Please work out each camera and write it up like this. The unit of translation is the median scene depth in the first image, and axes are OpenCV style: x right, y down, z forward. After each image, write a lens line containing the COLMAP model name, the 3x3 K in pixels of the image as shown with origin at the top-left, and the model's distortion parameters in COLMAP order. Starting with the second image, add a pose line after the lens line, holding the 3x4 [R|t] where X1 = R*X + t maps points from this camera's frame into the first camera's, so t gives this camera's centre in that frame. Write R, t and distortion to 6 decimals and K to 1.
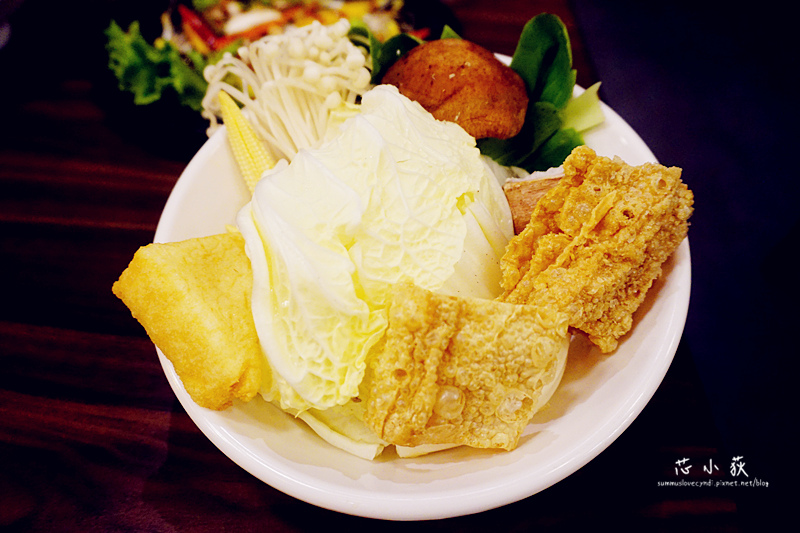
lens RADIAL K [[614.0, 0, 399.9], [0, 614.0, 266.0], [0, 0, 1]] dist [-0.001697, 0.002847]
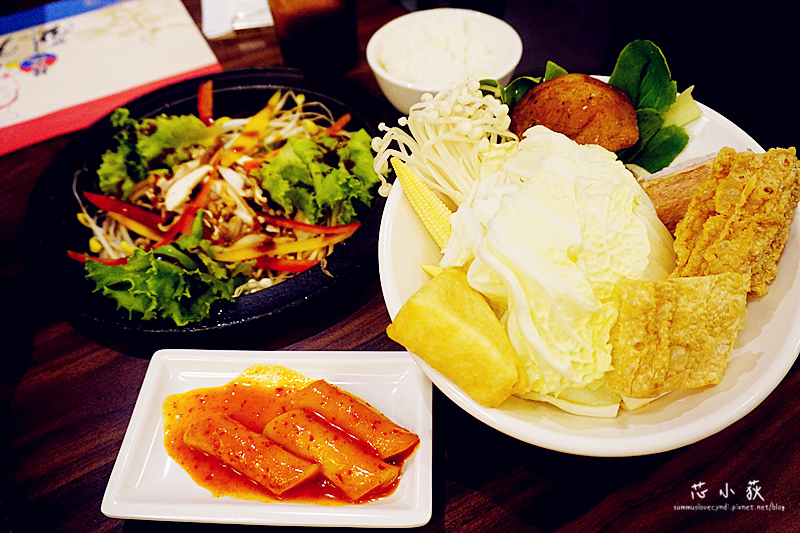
lens RADIAL K [[653.6, 0, 400.0], [0, 653.6, 267.5], [0, 0, 1]] dist [0.004311, 0.015353]
pose [[0.971901, -0.226404, 0.064417, -0.530247], [0.225038, 0.973952, 0.027831, -0.139728], [-0.069040, -0.012553, 0.997535, -0.363894]]
